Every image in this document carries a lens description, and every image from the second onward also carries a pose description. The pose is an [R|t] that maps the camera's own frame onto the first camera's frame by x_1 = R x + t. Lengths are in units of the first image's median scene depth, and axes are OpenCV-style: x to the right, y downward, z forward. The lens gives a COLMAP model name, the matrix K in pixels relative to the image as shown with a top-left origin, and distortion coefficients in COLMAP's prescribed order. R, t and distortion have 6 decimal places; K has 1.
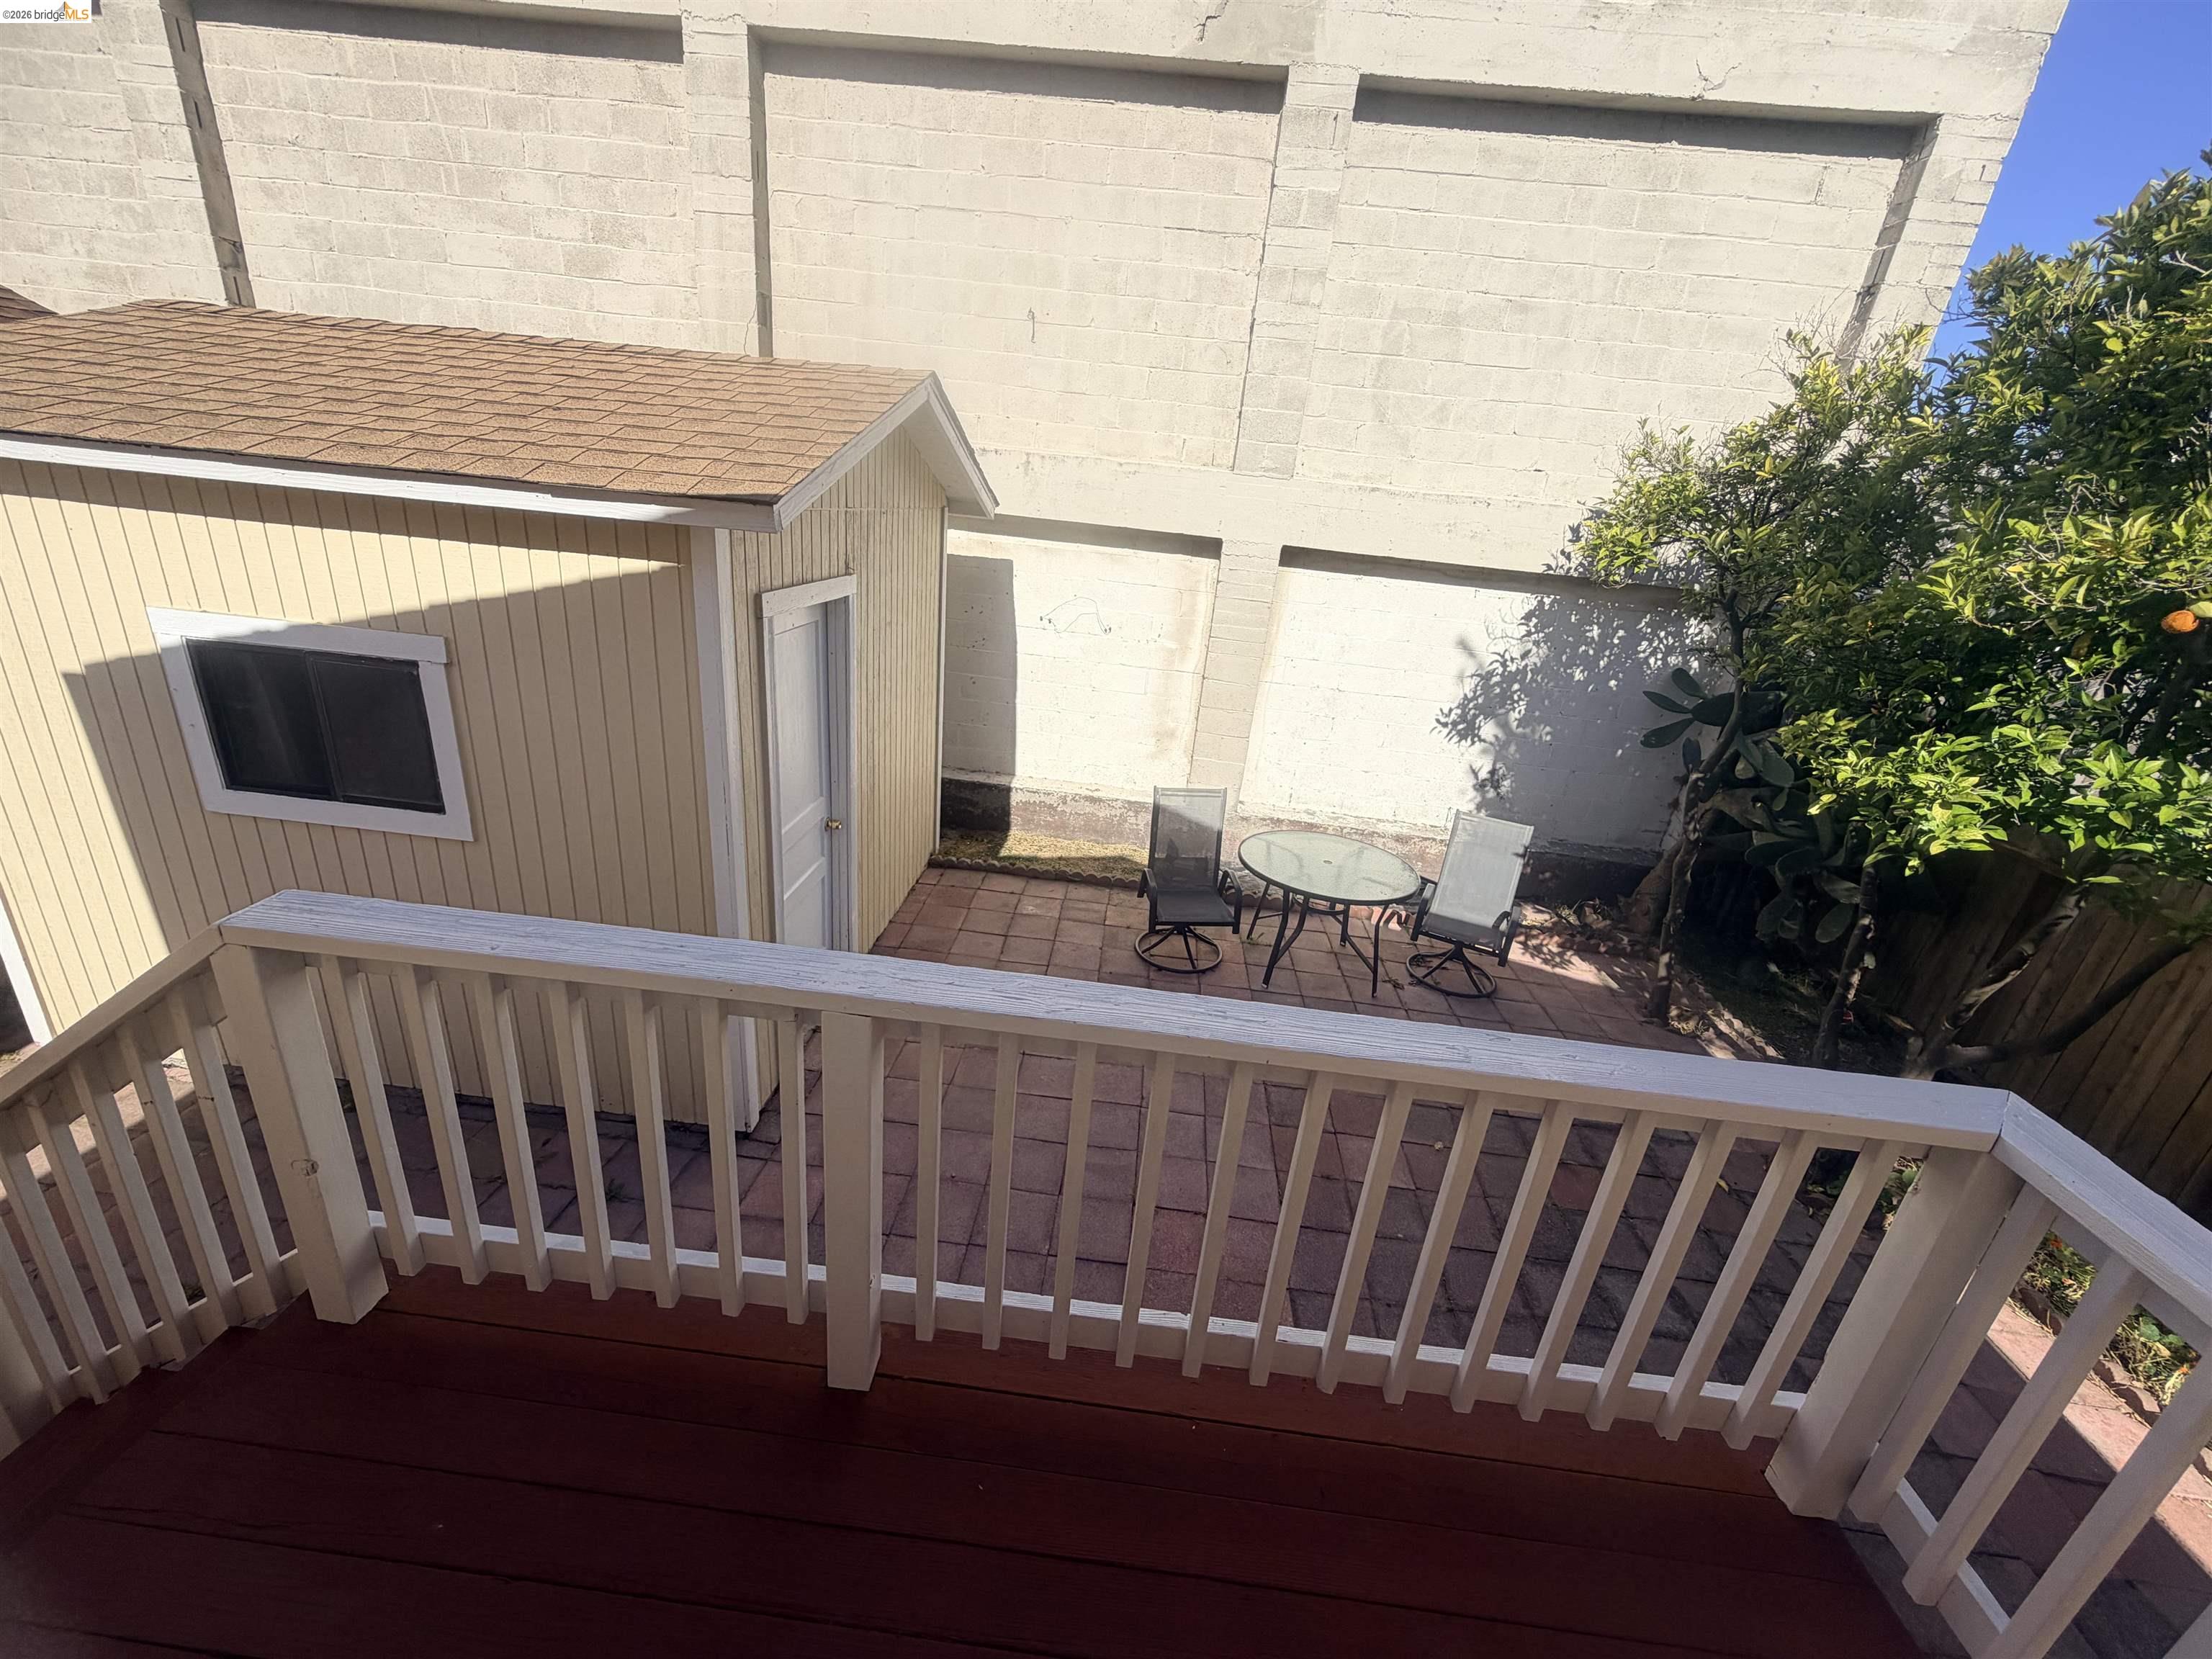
lens RADIAL K [[886.0, 0, 1108.7], [0, 886.0, 837.2], [0, 0, 1]] dist [0.000212, 0.000414]
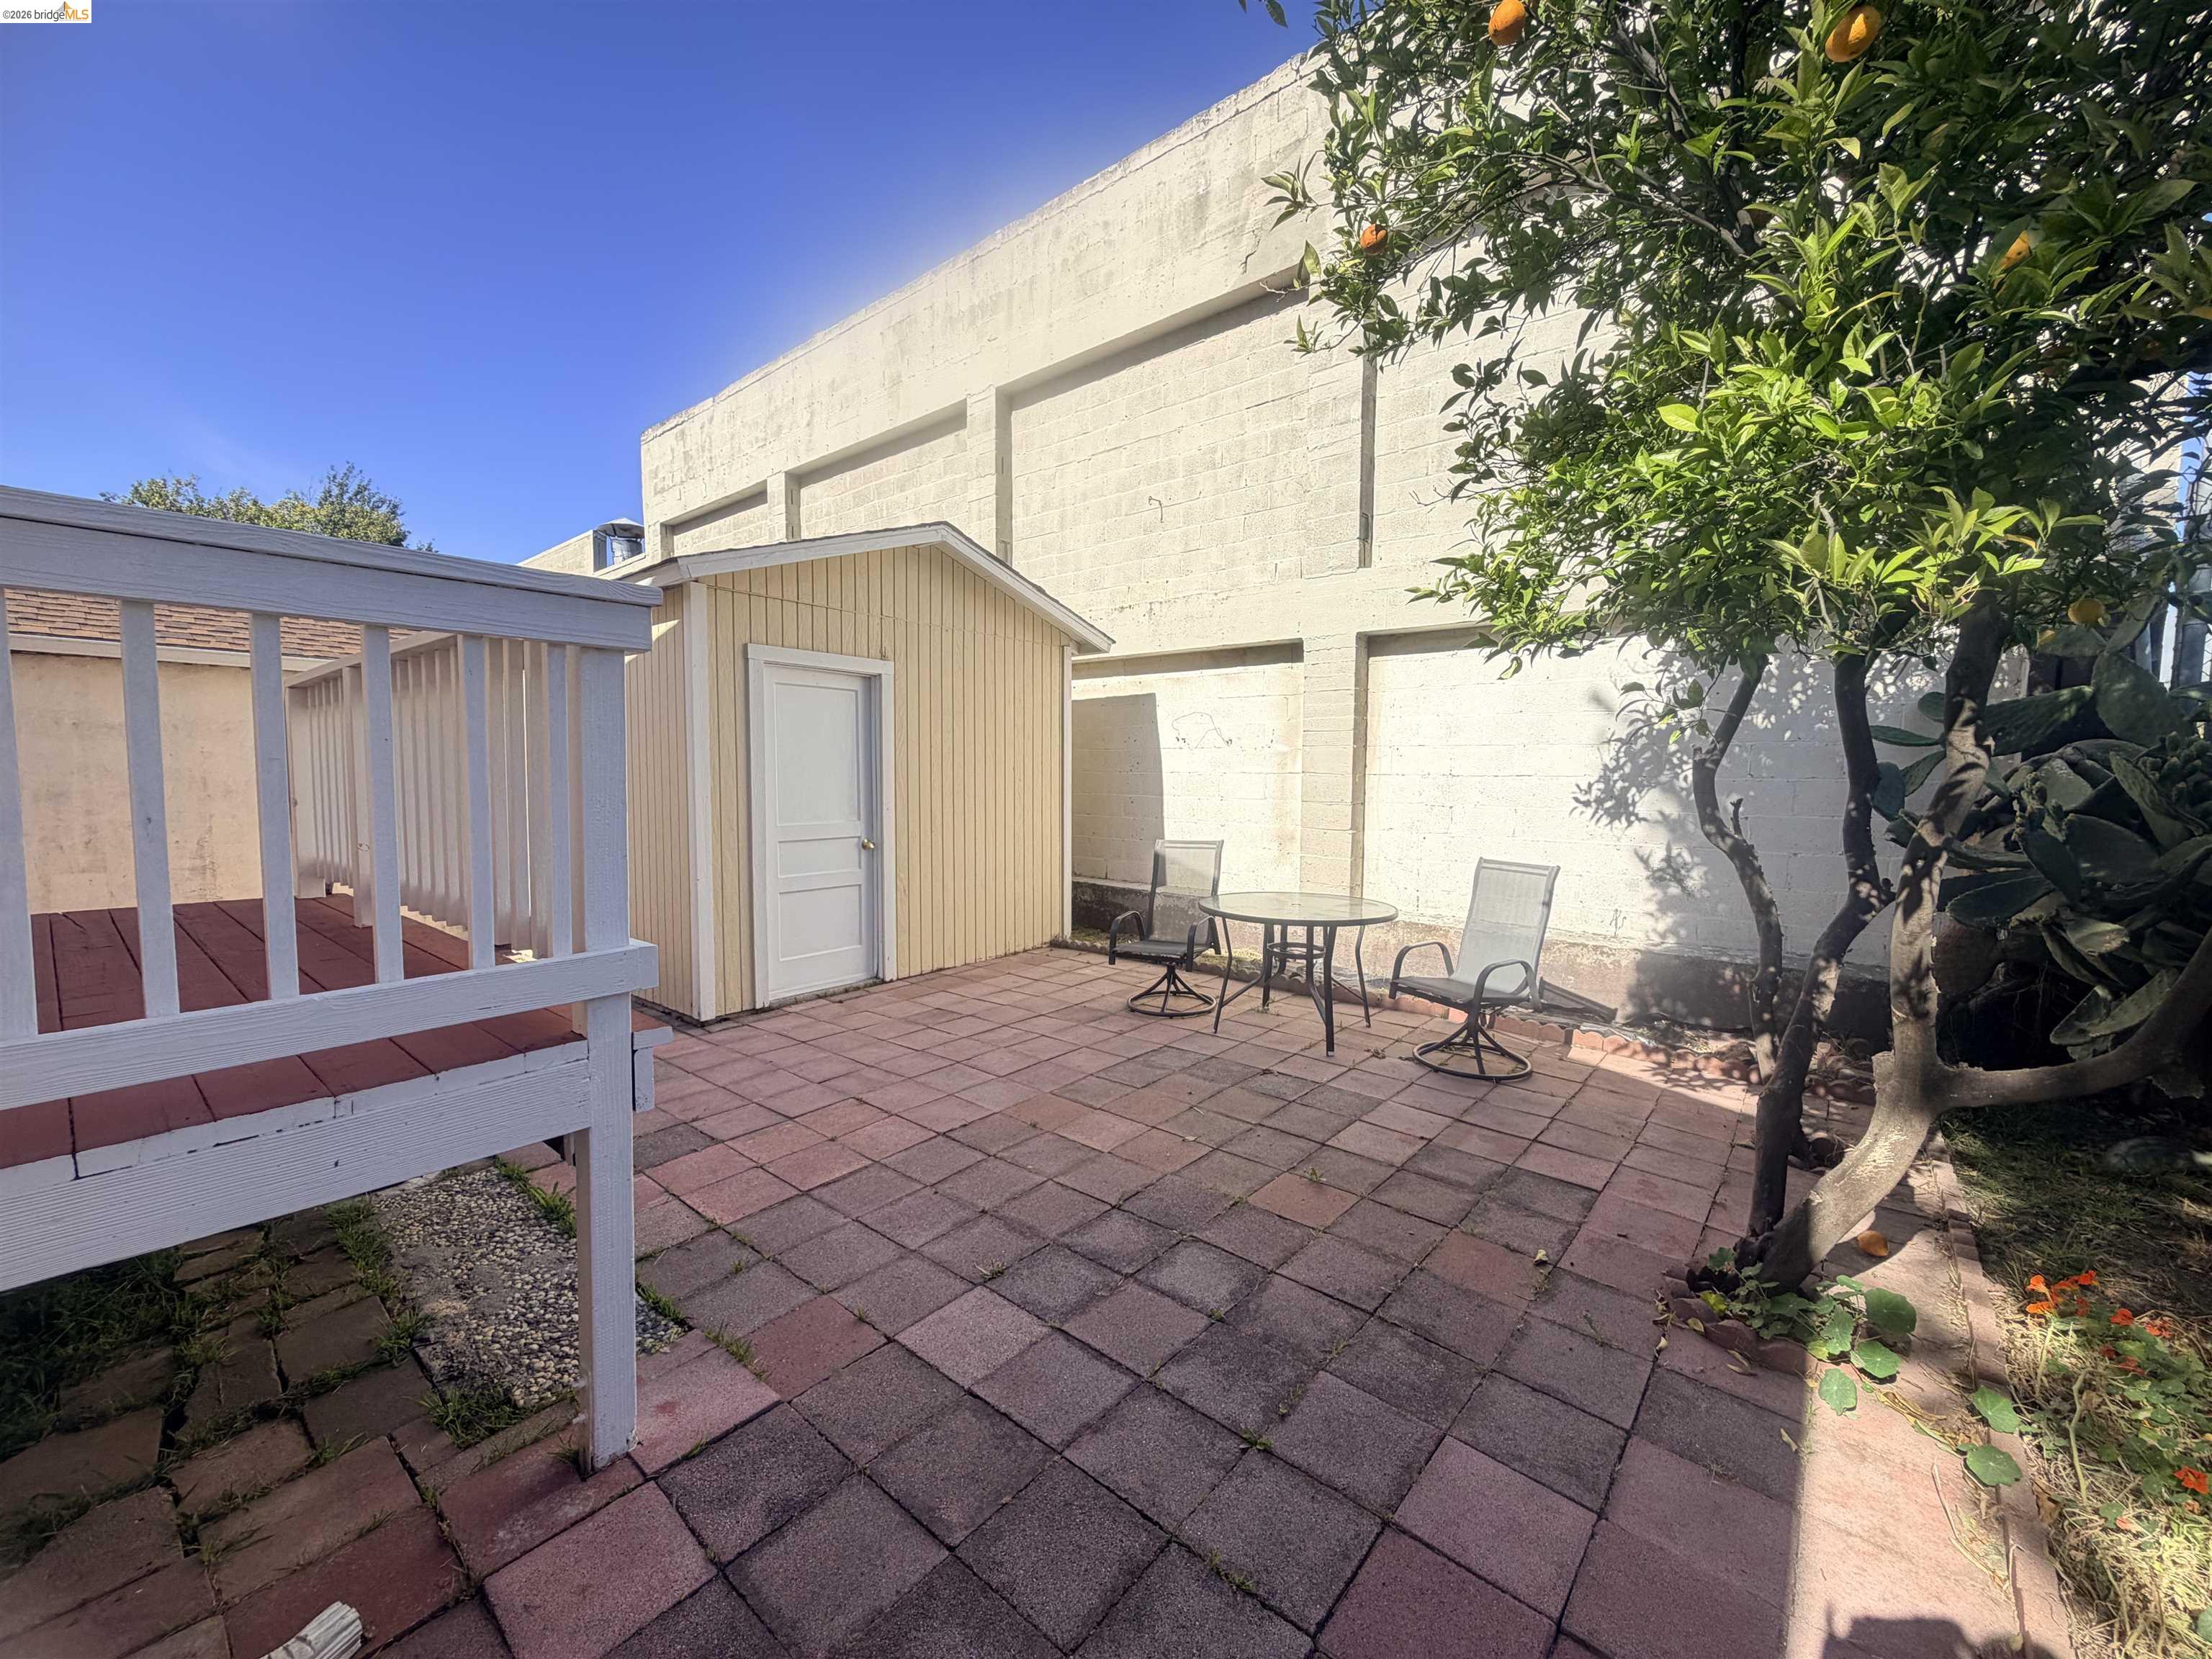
lens RADIAL K [[886.0, 0, 1108.7], [0, 886.0, 837.2], [0, 0, 1]] dist [0.000212, 0.000414]
pose [[0.810924, -0.050282, -0.582988, 0.544691], [-0.139673, 0.950870, -0.276293, 0.211231], [0.568238, 0.305481, 0.764060, 0.138046]]
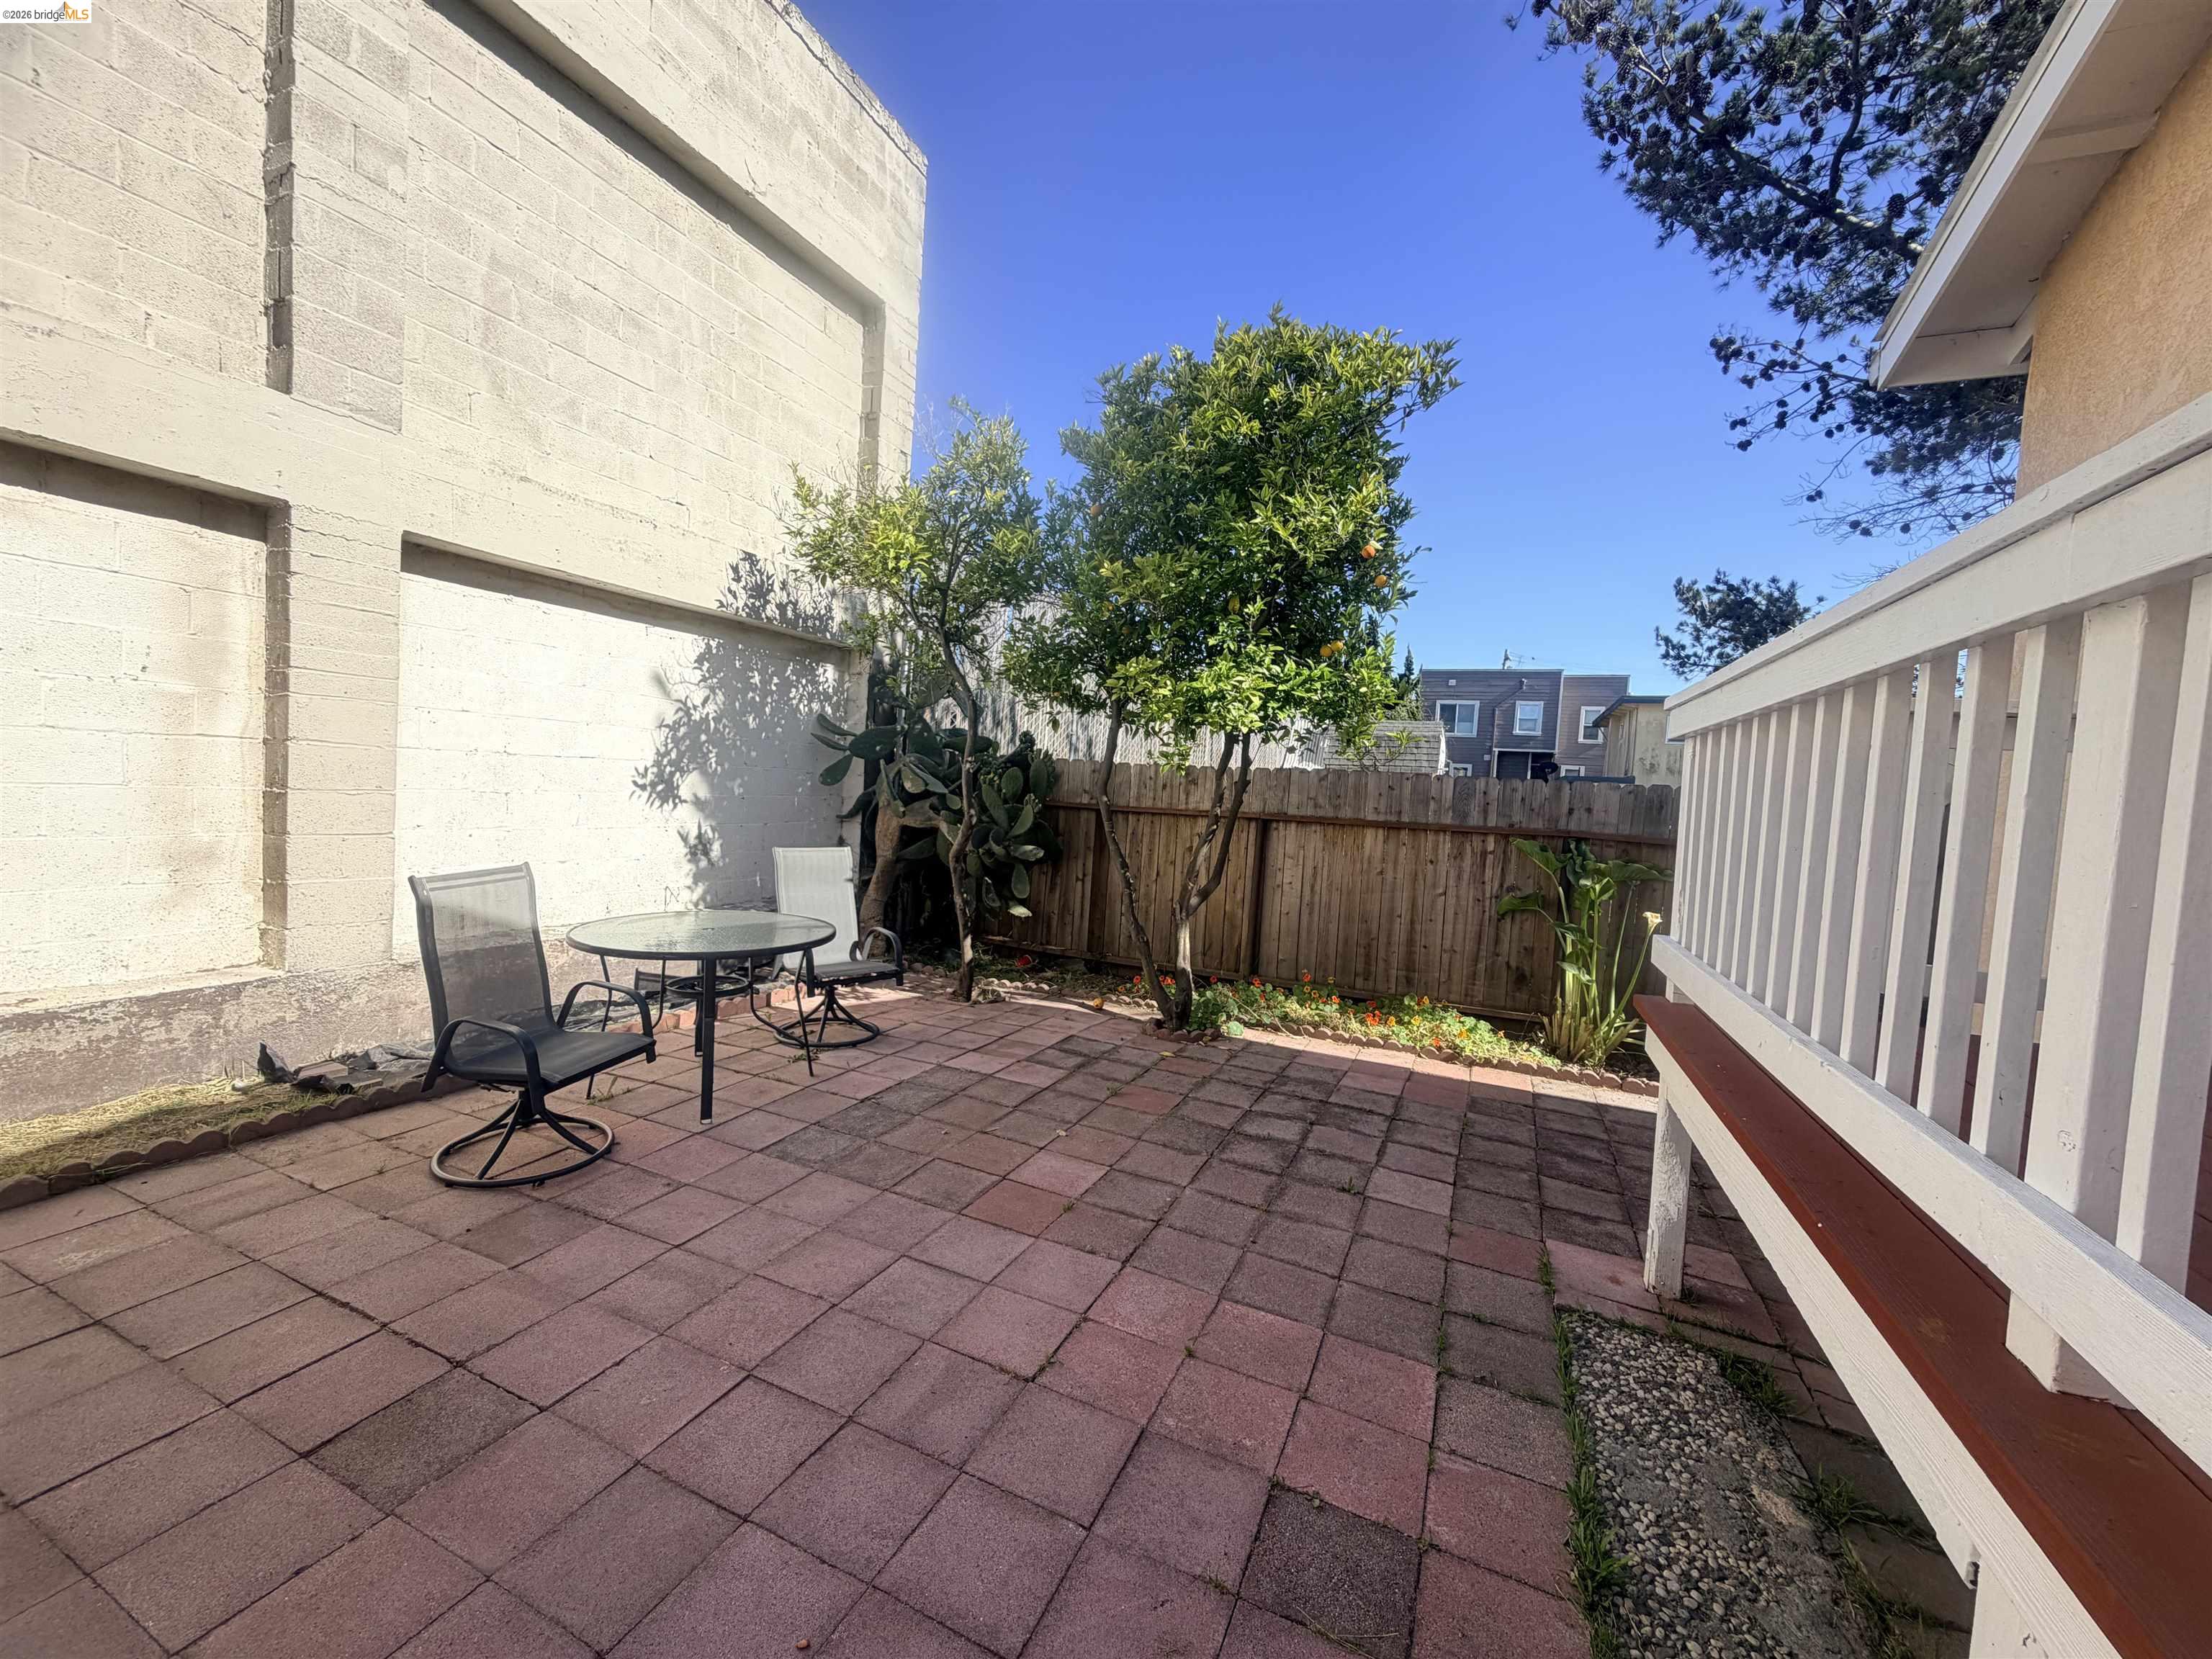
lens RADIAL K [[878.0, 0, 1105.9], [0, 878.0, 835.2], [0, 0, 1]] dist [-0.000081, 0.000042]
pose [[0.335631, -0.135860, 0.932145, -0.268323], [0.317890, 0.947832, 0.023686, 0.036273], [-0.886734, 0.288369, 0.361310, 0.365493]]
